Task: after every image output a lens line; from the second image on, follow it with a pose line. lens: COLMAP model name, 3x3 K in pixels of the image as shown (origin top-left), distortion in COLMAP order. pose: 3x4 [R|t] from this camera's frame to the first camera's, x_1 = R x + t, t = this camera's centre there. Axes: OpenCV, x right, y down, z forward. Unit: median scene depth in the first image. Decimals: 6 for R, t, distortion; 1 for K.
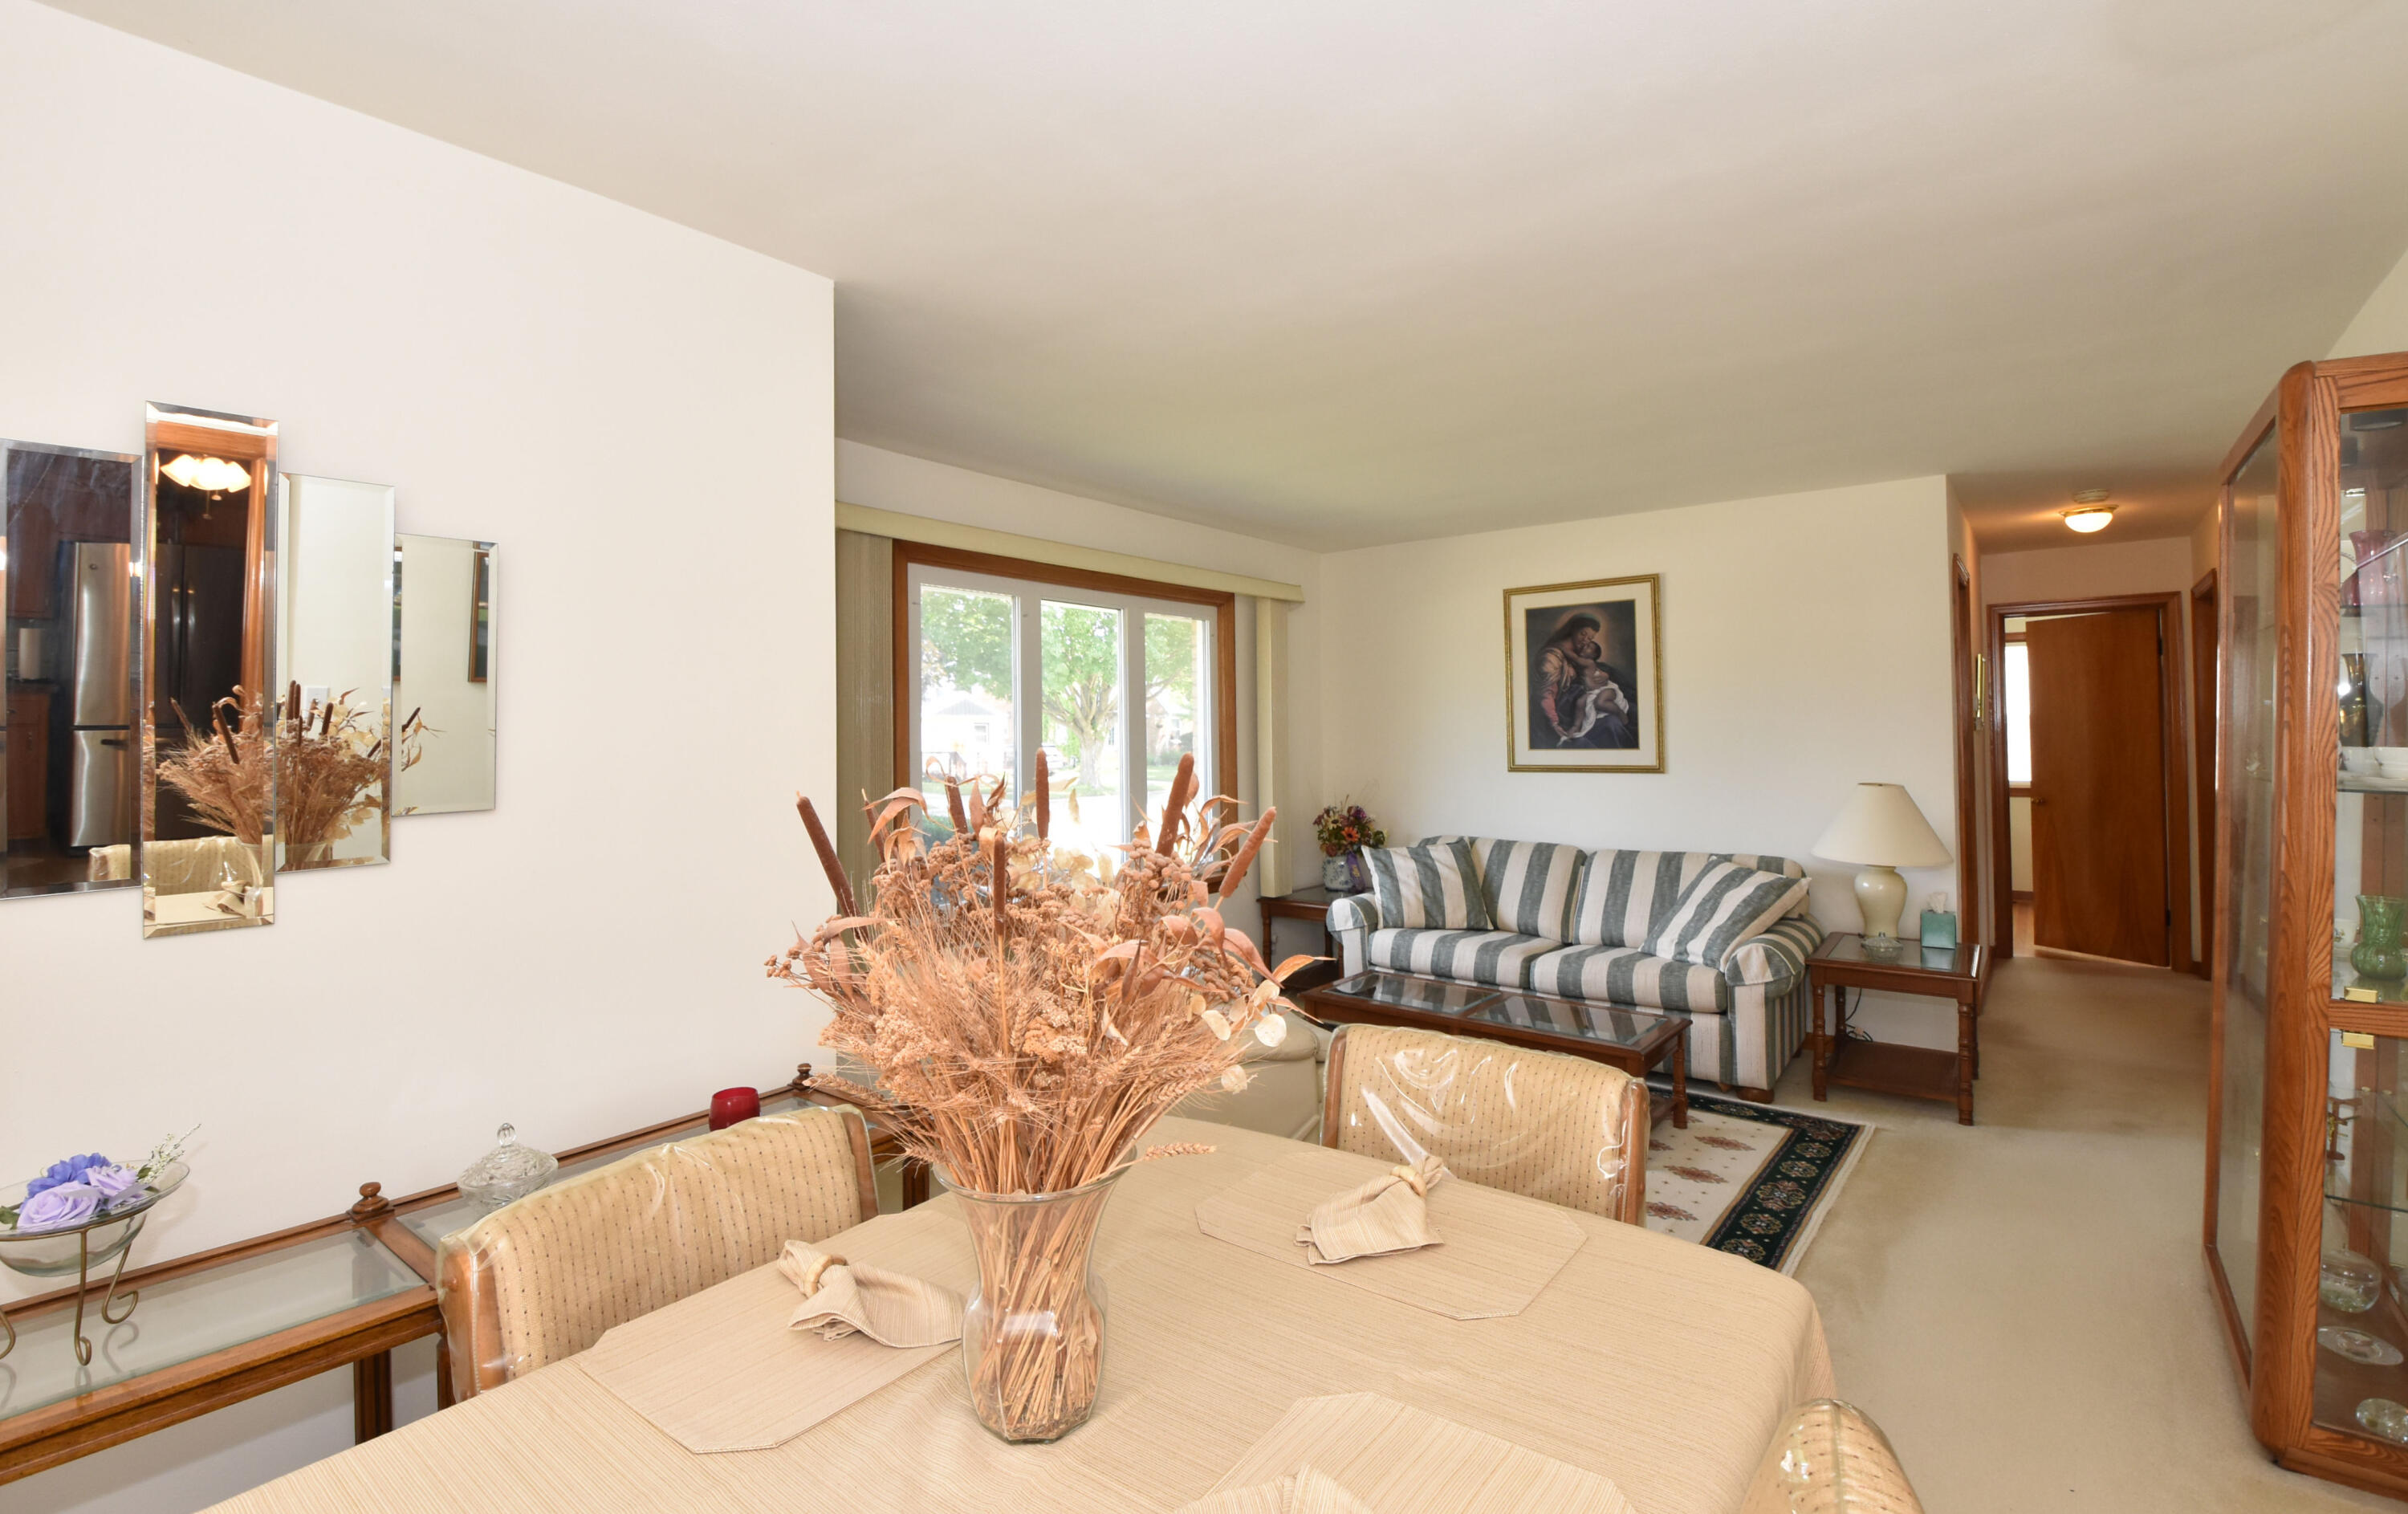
lens RADIAL K [[1078.8, 0, 1201.1], [0, 1078.8, 740.0], [0, 0, 1]] dist [-0.020638, -0.002965]
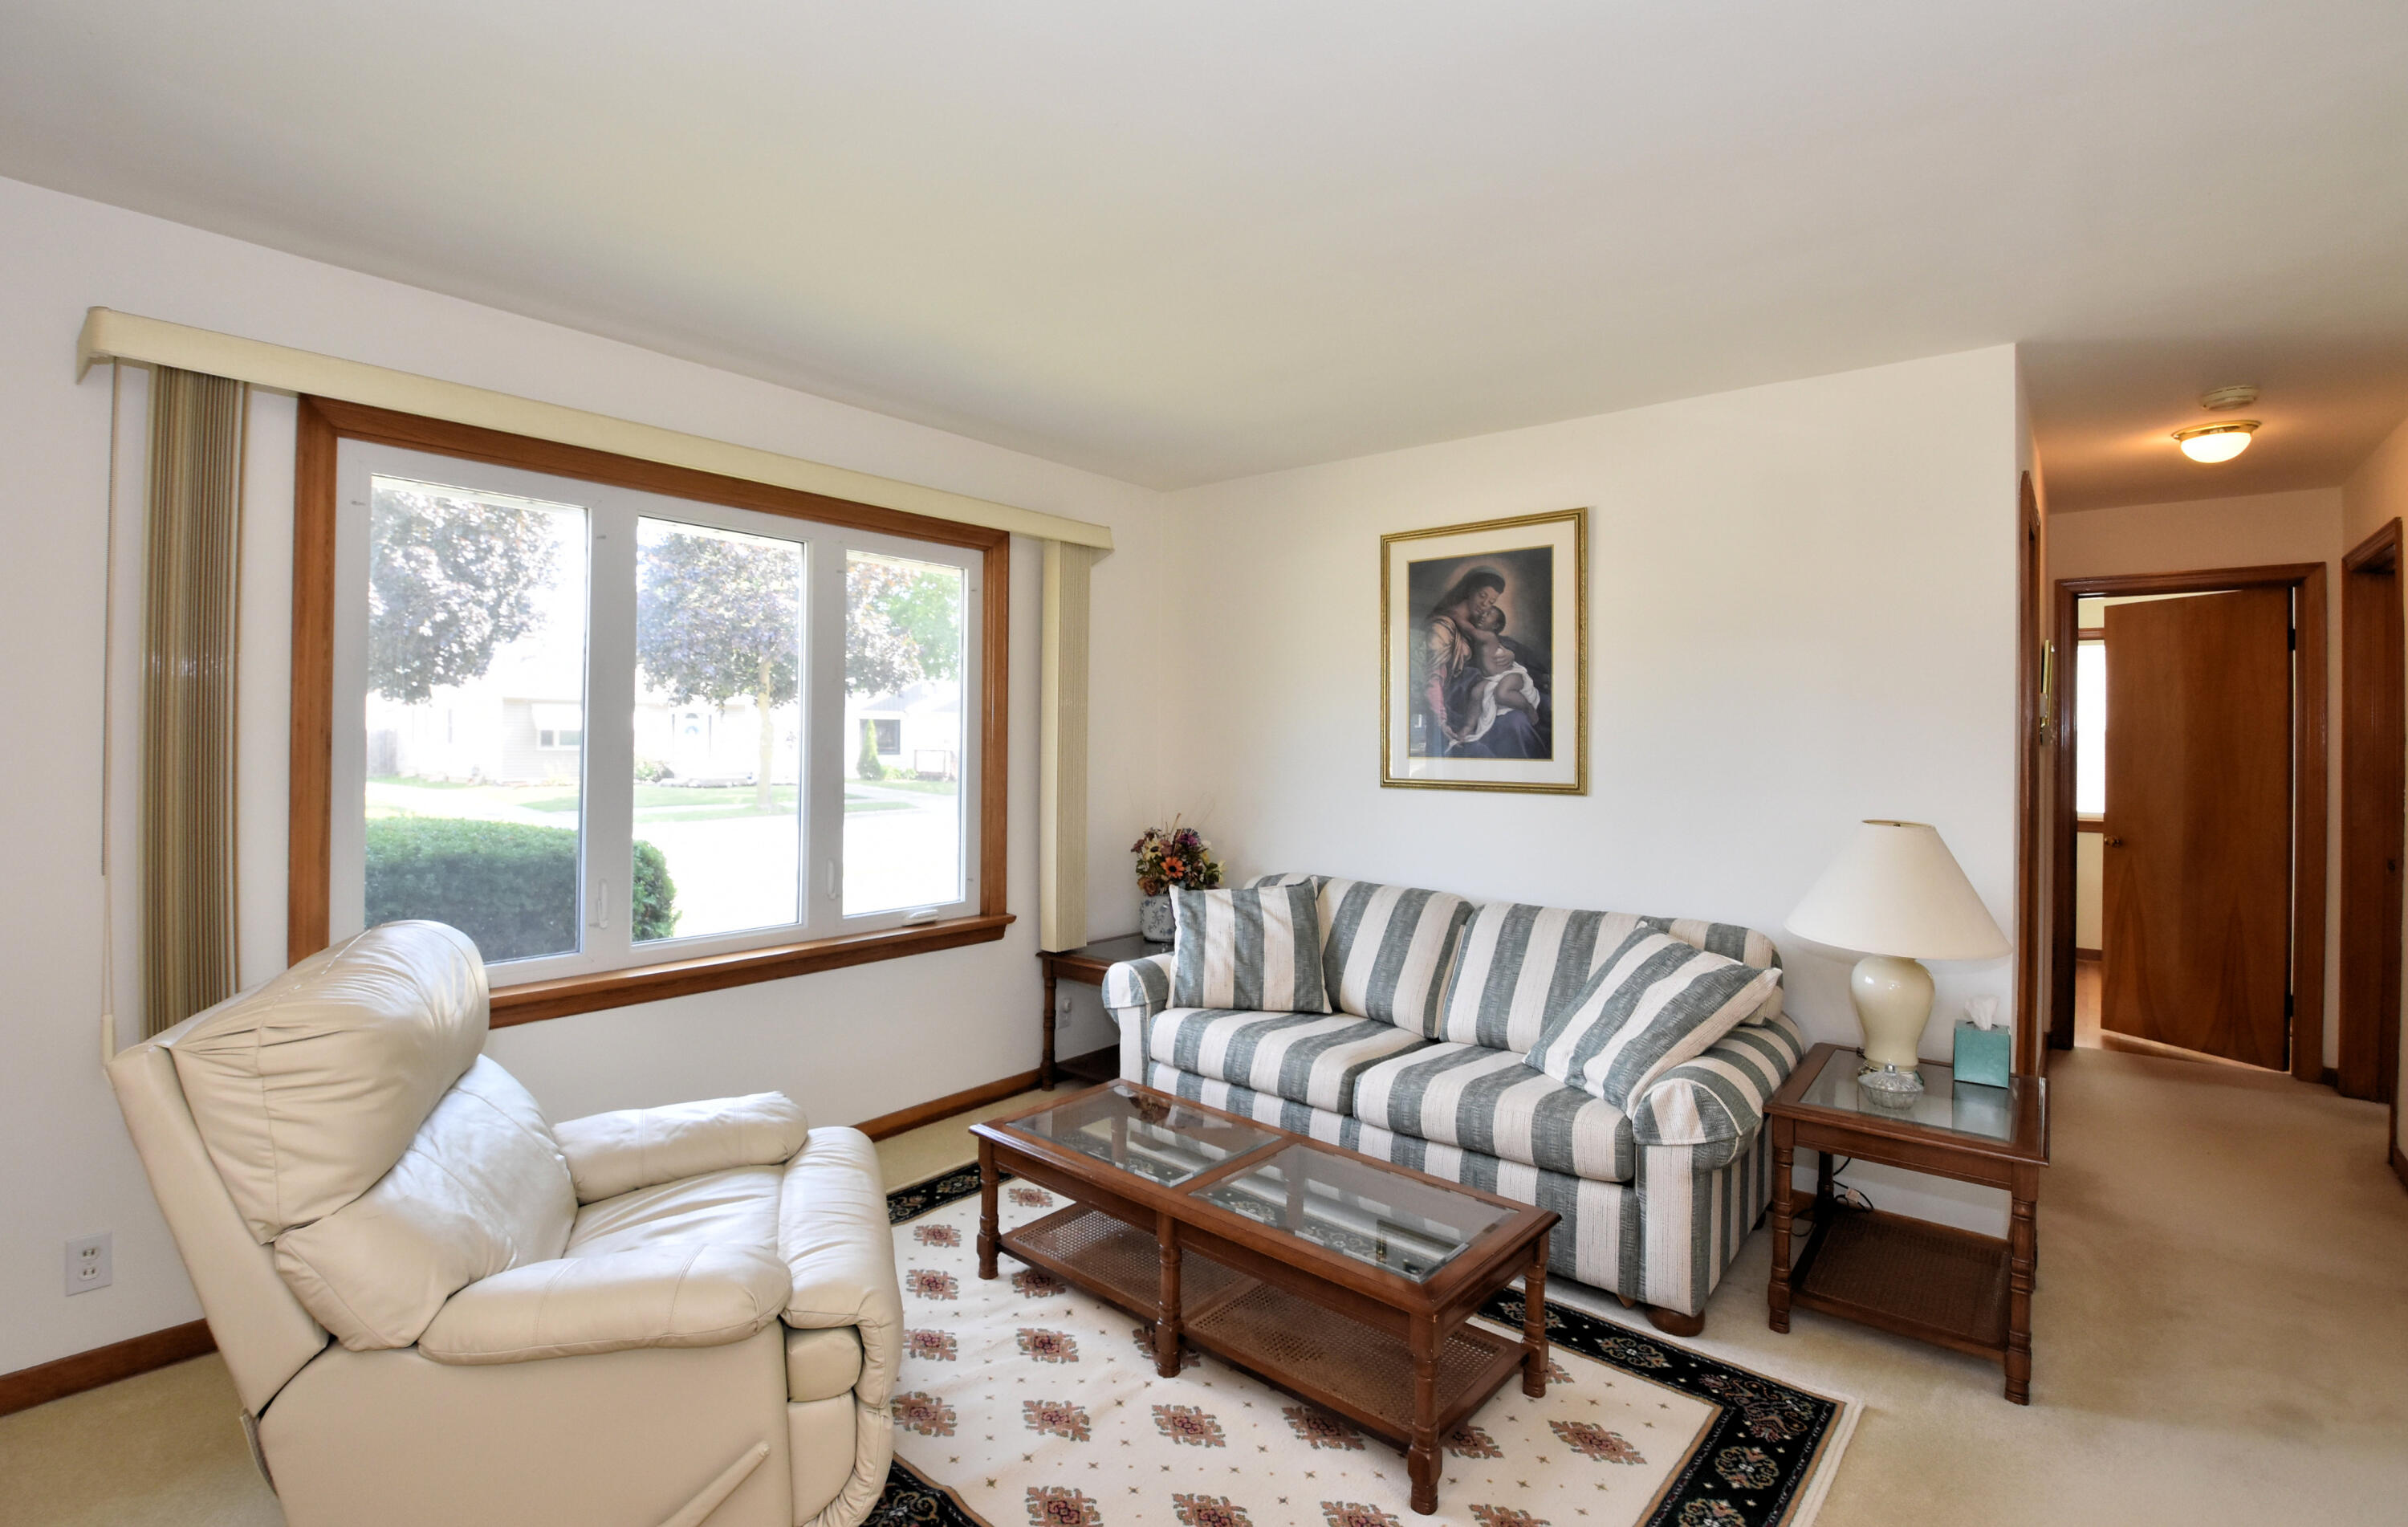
lens RADIAL K [[1078.9, 0, 1202.1], [0, 1078.9, 763.7], [0, 0, 1]] dist [-0.020638, -0.002965]
pose [[0.999503, 0.022159, -0.022420, 0.199797], [-0.021718, 0.999569, 0.019749, 0.001995], [0.022848, -0.019252, 0.999554, 0.301979]]
